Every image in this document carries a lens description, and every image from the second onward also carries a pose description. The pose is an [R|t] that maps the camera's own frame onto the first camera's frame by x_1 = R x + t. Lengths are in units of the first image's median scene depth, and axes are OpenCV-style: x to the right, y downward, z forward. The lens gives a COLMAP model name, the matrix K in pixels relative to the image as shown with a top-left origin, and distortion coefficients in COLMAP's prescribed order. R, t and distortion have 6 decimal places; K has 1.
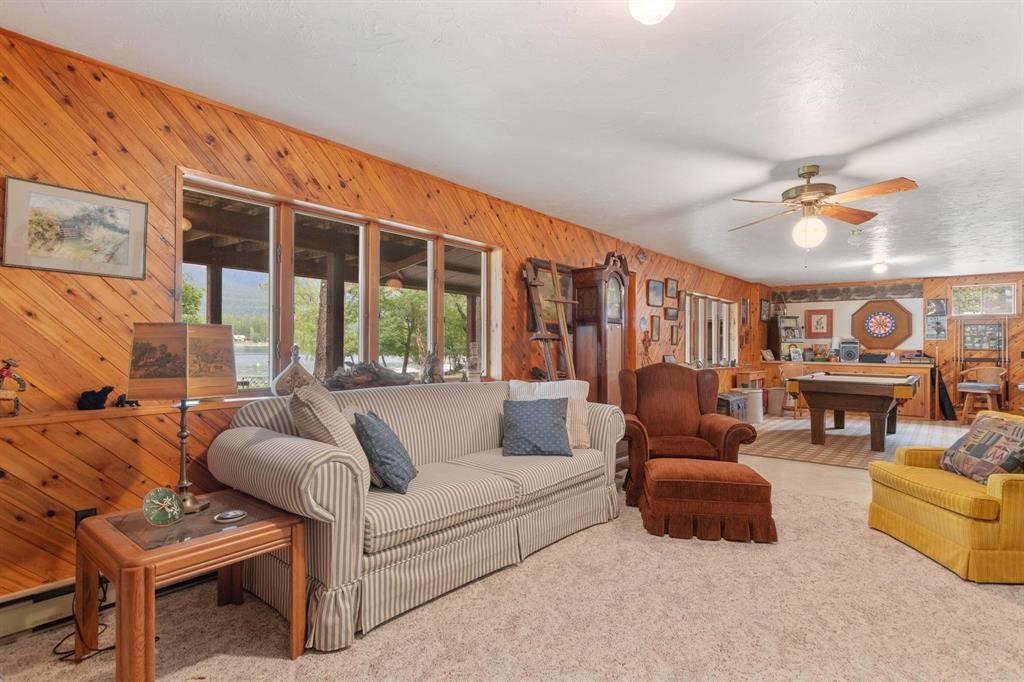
lens RADIAL K [[513.4, 0, 512.0], [0, 513.4, 341.0], [0, 0, 1]] dist [0.006980, 0.000611]
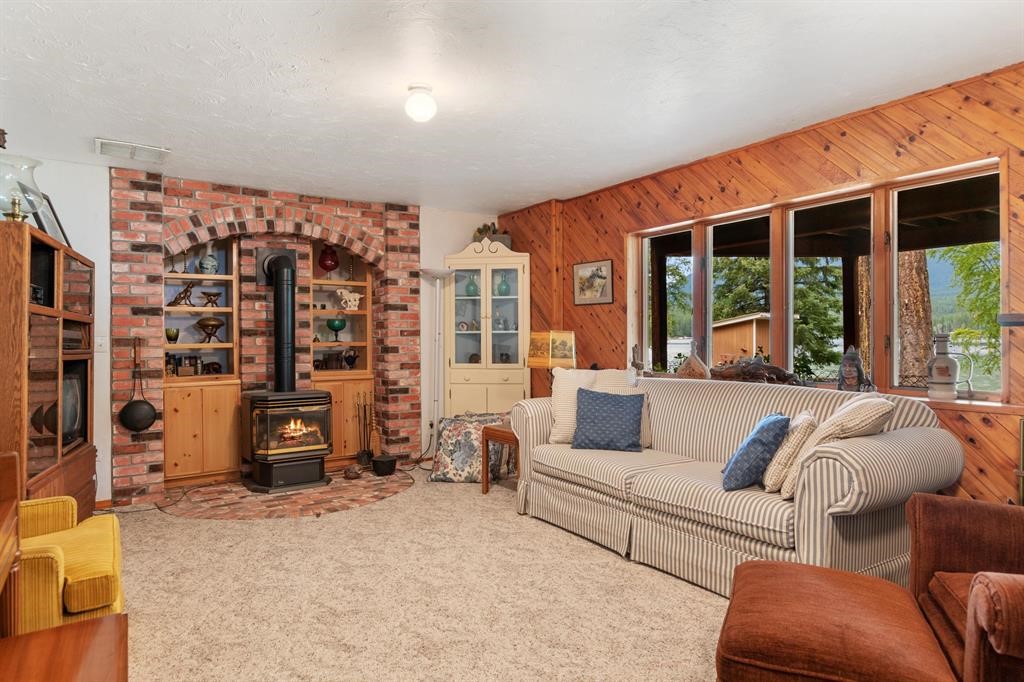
lens RADIAL K [[599.0, 0, 512.0], [0, 599.0, 341.0], [0, 0, 1]] dist [-0.002208, -0.000161]
pose [[-0.267010, -0.007826, -0.963662, 1.403513], [0.008959, 0.999904, -0.010602, 0.026704], [0.963652, -0.011465, -0.266914, 1.299200]]
